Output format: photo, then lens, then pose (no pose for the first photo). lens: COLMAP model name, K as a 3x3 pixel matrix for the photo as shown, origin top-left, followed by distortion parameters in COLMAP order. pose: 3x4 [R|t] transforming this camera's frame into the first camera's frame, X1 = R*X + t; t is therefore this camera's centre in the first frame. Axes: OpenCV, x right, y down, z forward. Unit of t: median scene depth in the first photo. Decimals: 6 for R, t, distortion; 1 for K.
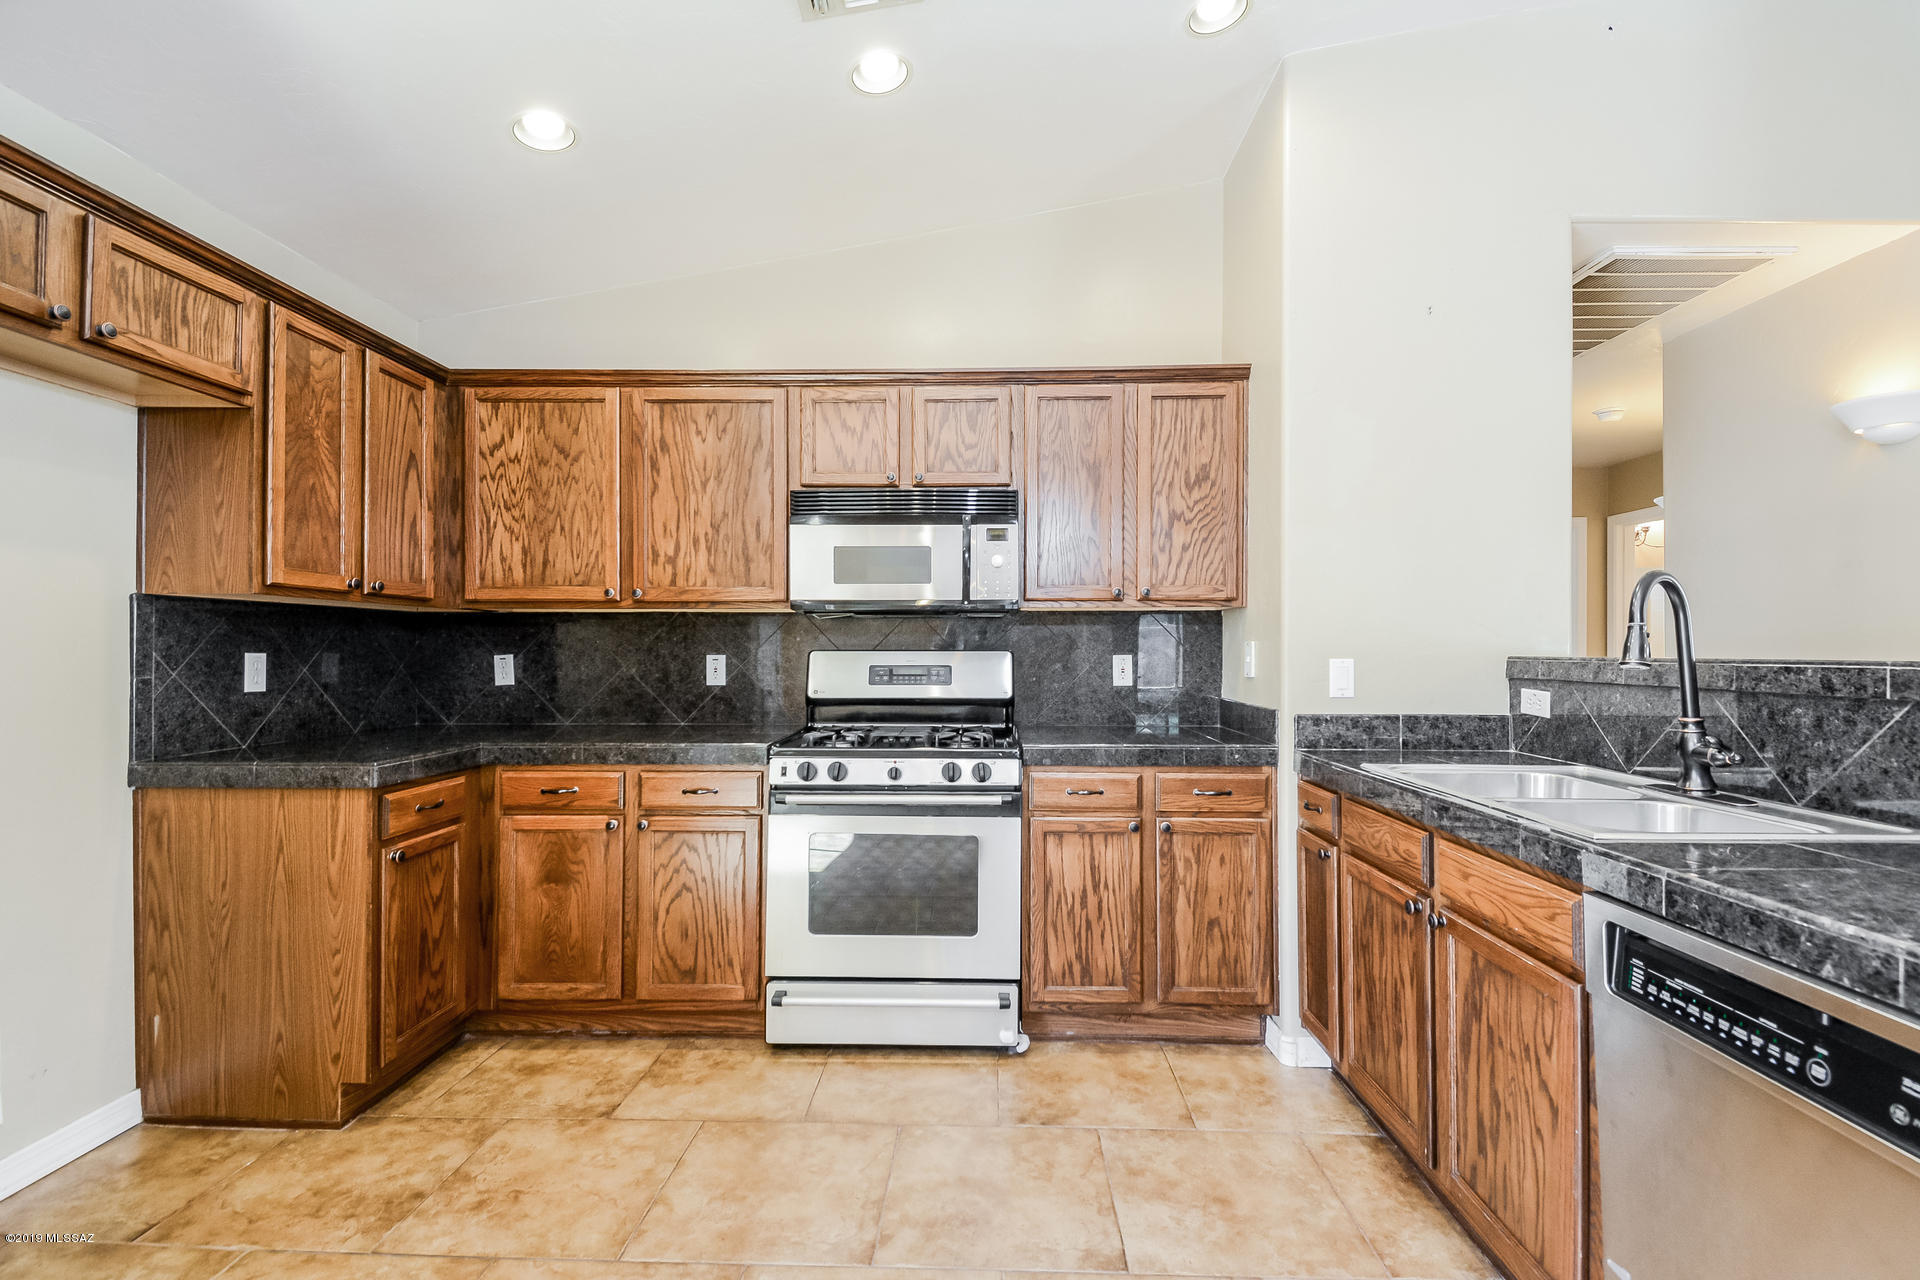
lens RADIAL K [[847.0, 0, 969.3], [0, 847.0, 647.0], [0, 0, 1]] dist [0.043447, -0.030112]
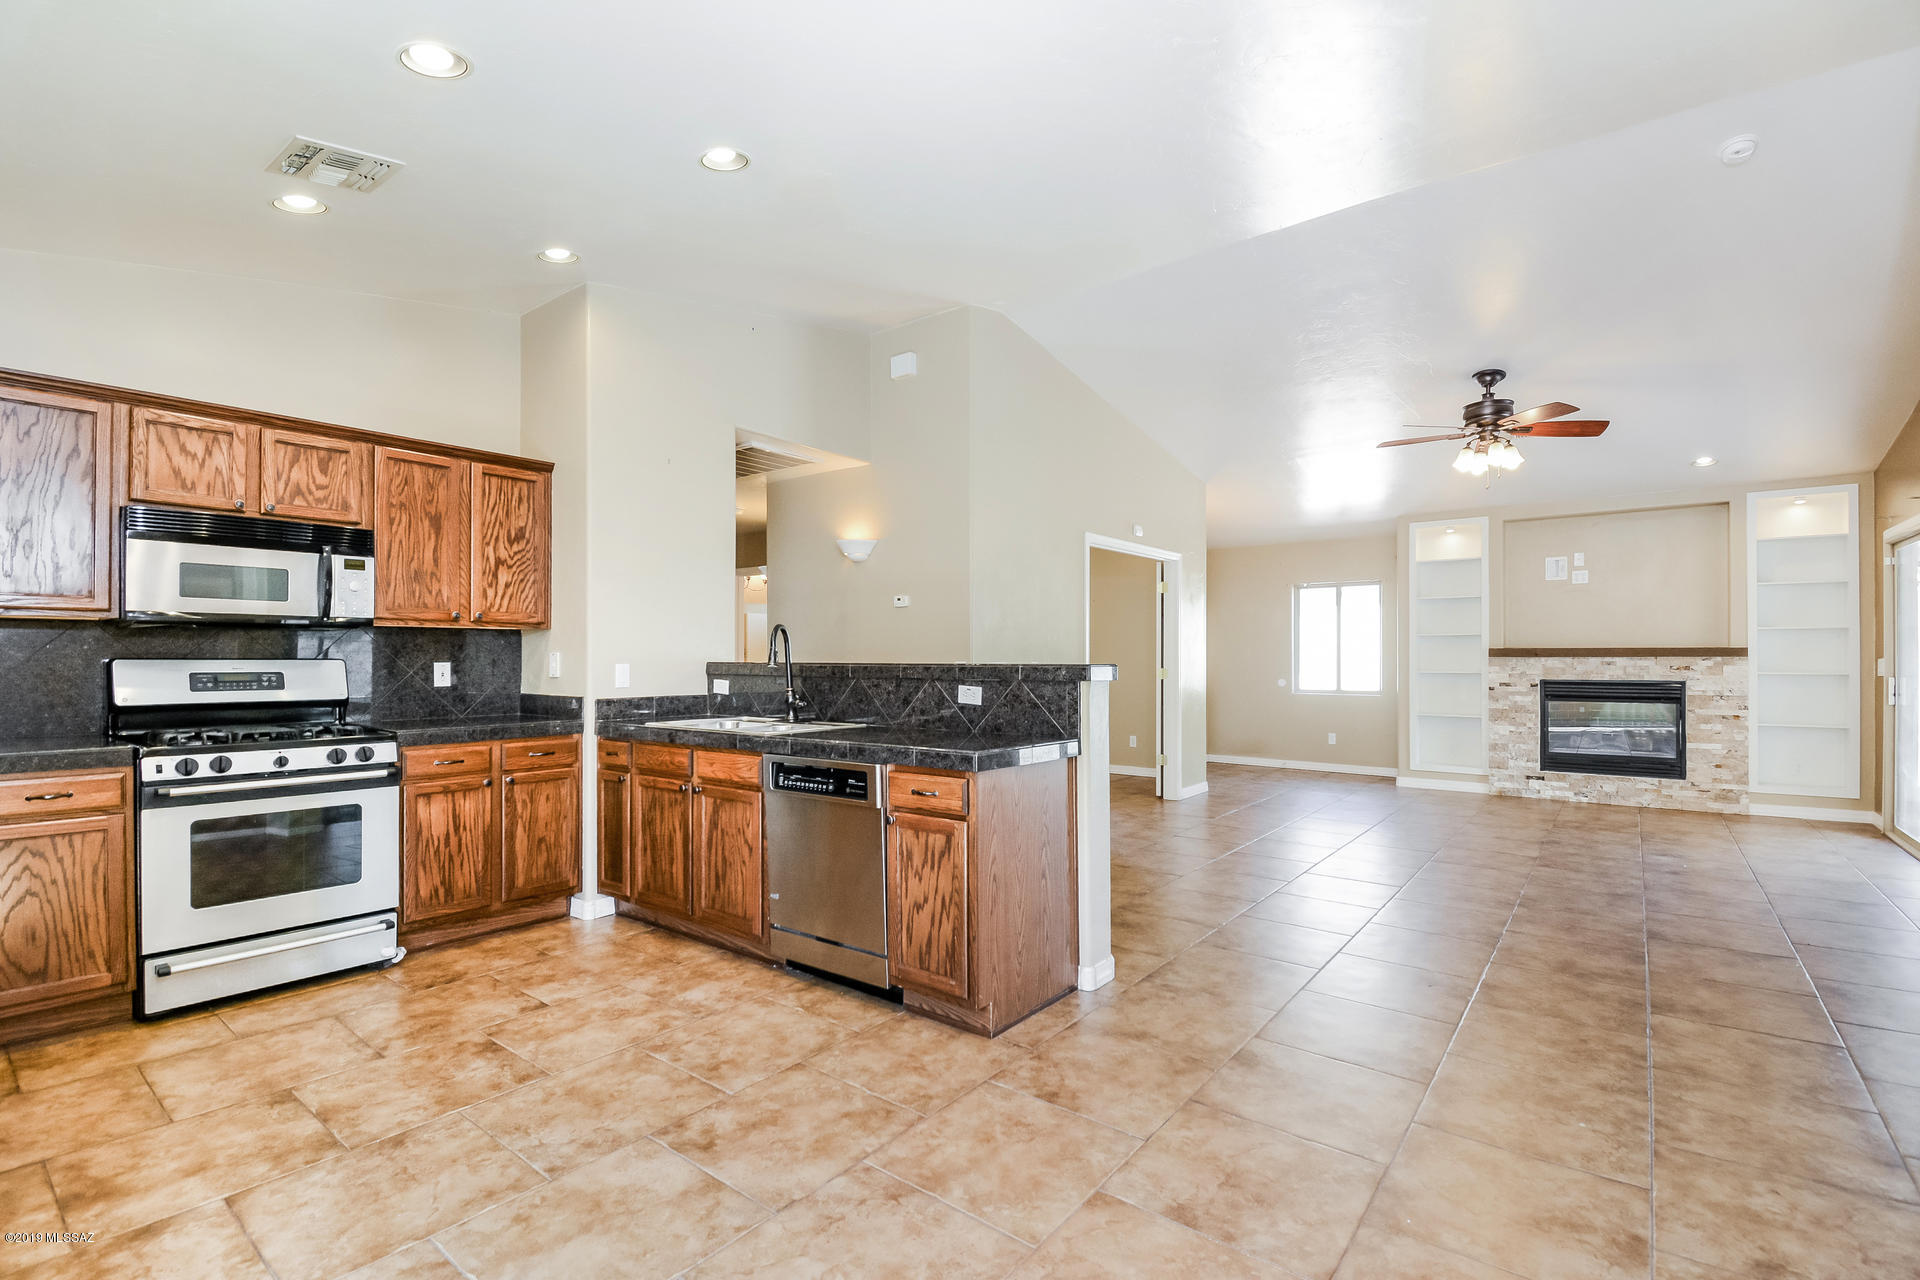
lens RADIAL K [[854.2, 0, 963.8], [0, 854.2, 654.7], [0, 0, 1]] dist [0.031510, -0.027936]
pose [[0.594586, 0.003624, 0.804024, -0.488630], [-0.004510, 0.999989, -0.001171, -0.004920], [-0.804019, -0.002930, 0.594596, -0.495467]]
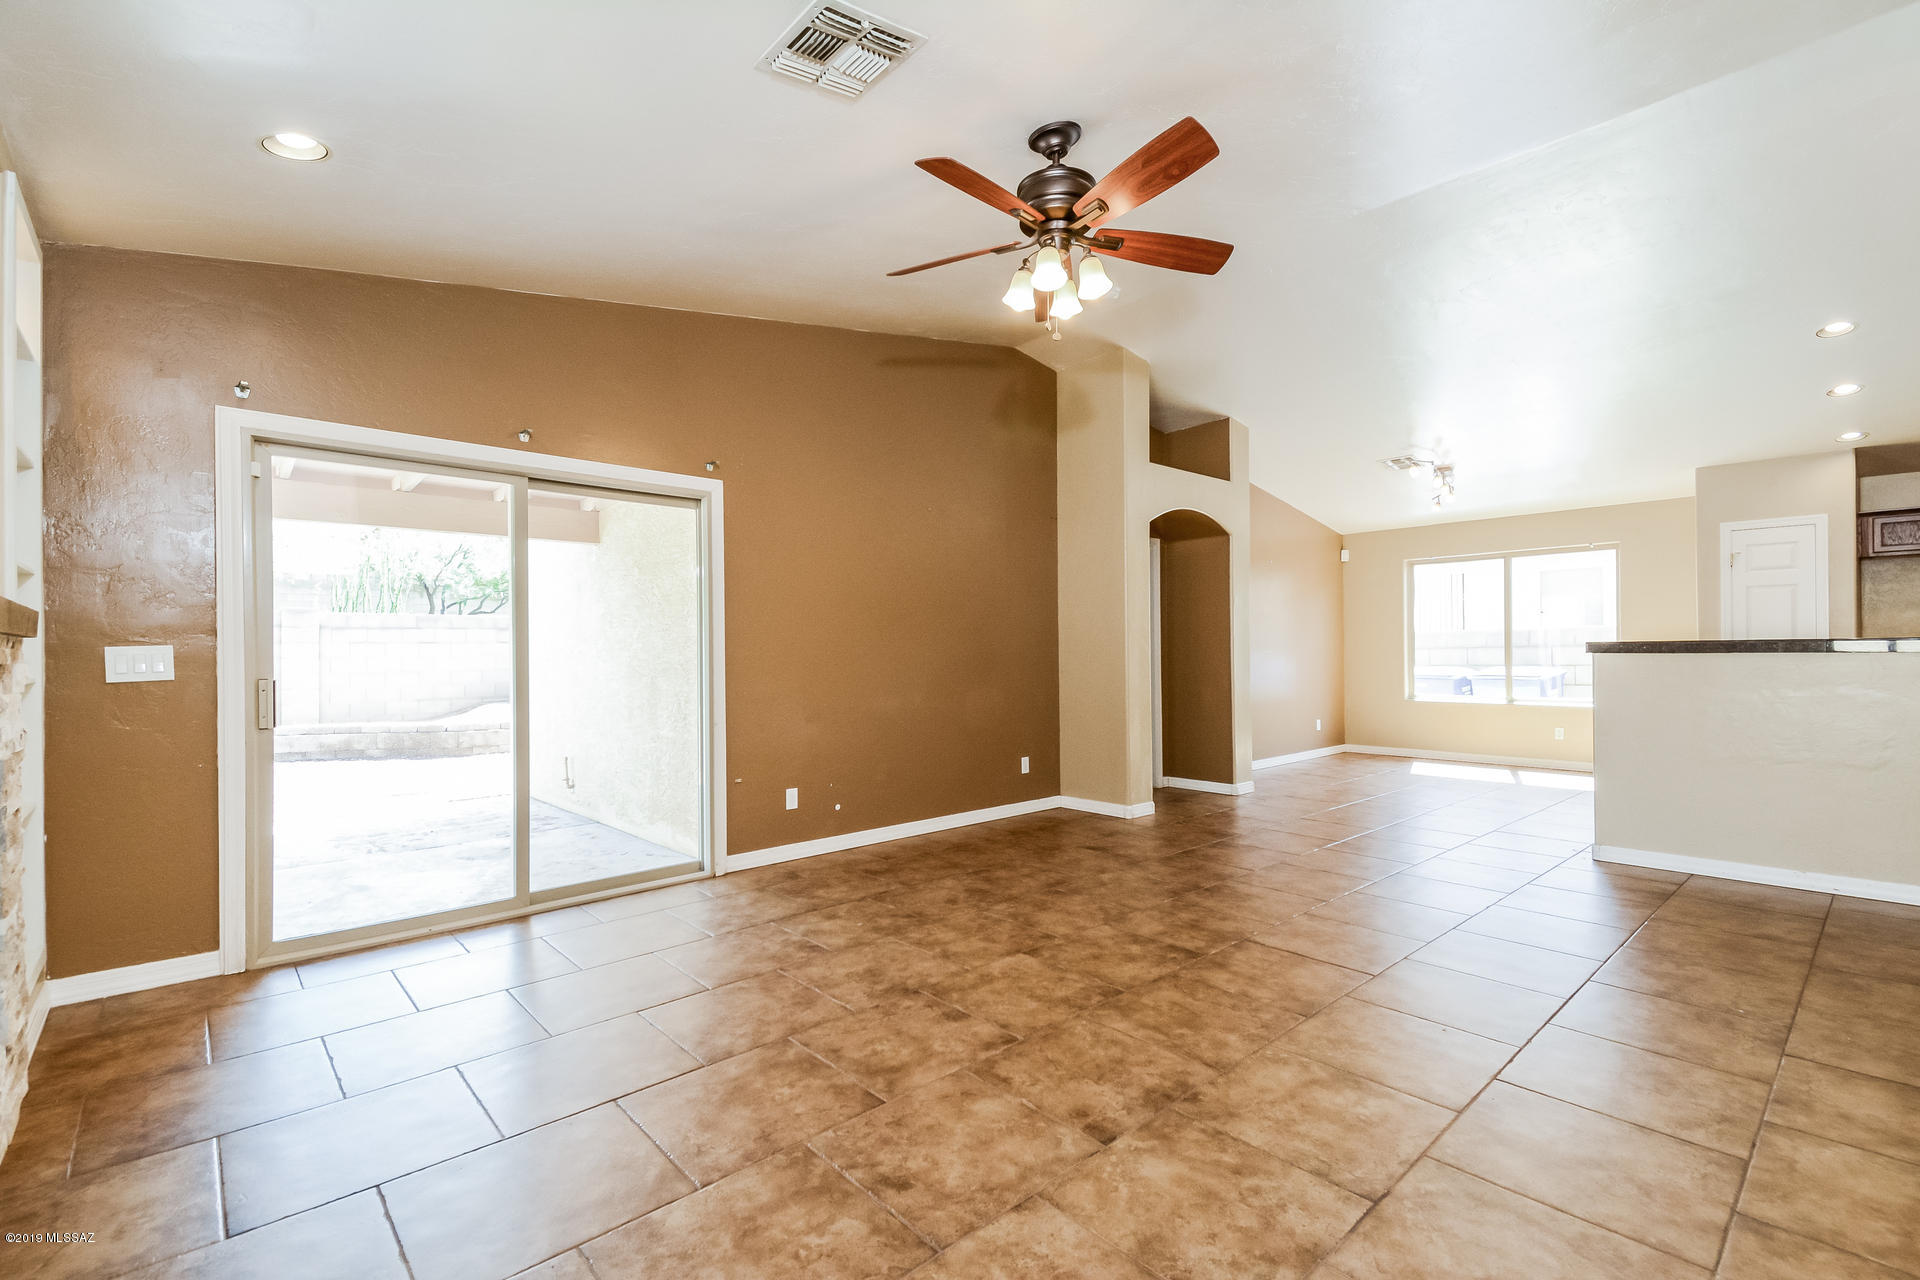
lens RADIAL K [[840.8, 0, 970.3], [0, 840.8, 653.8], [0, 0, 1]] dist [0.044594, -0.022449]
pose [[-0.719012, 0.005478, -0.694976, 2.897520], [0.011571, 0.999925, -0.004090, 0.024253], [0.694901, -0.010982, -0.719021, 0.483565]]
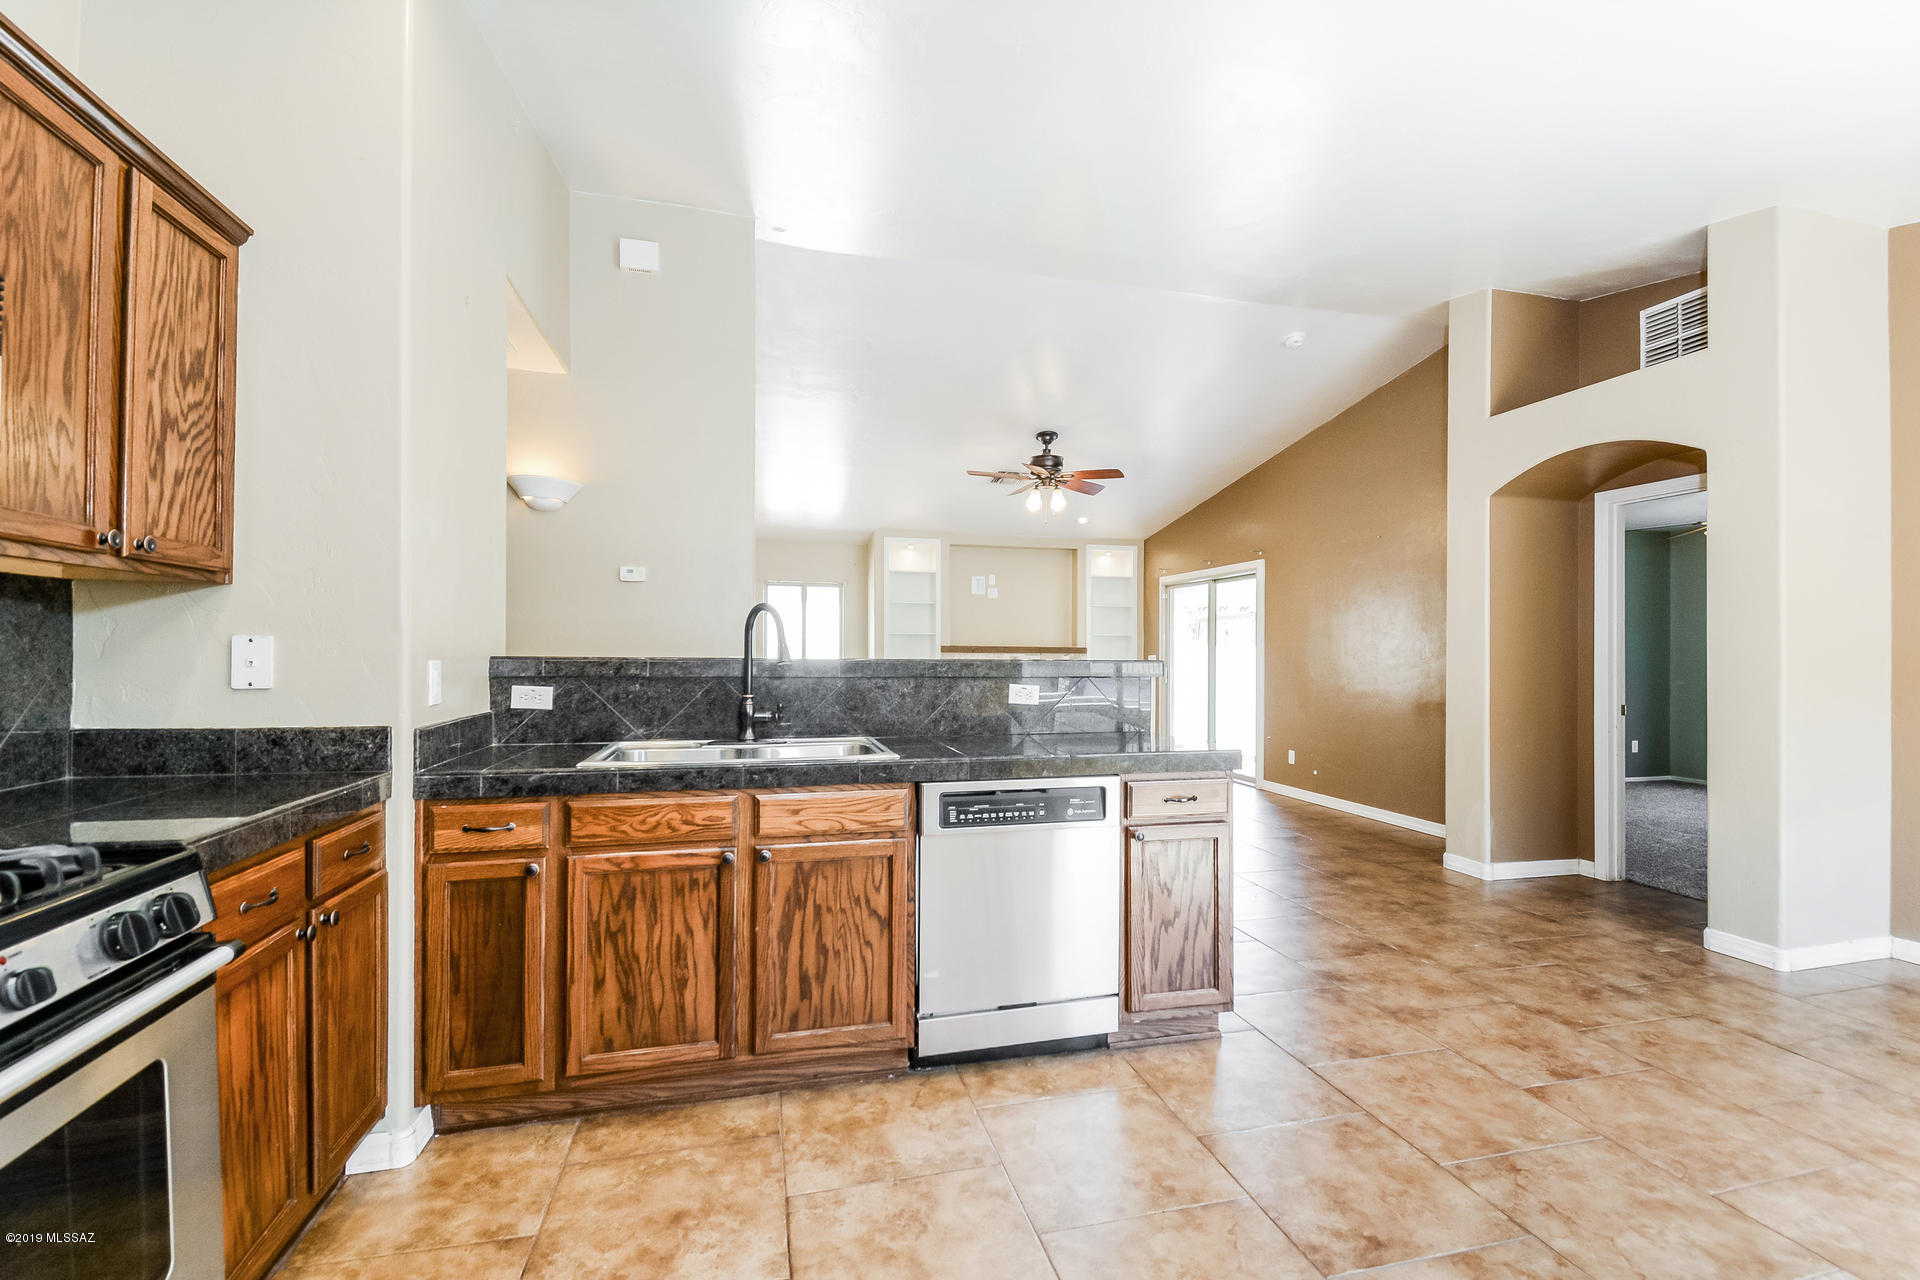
lens RADIAL K [[847.0, 0, 969.3], [0, 847.0, 647.0], [0, 0, 1]] dist [0.043447, -0.030112]
pose [[-0.274152, 0.006910, 0.961662, -0.543724], [-0.011823, 0.999874, -0.010555, 0.002910], [-0.961614, -0.014263, -0.274036, 0.704490]]
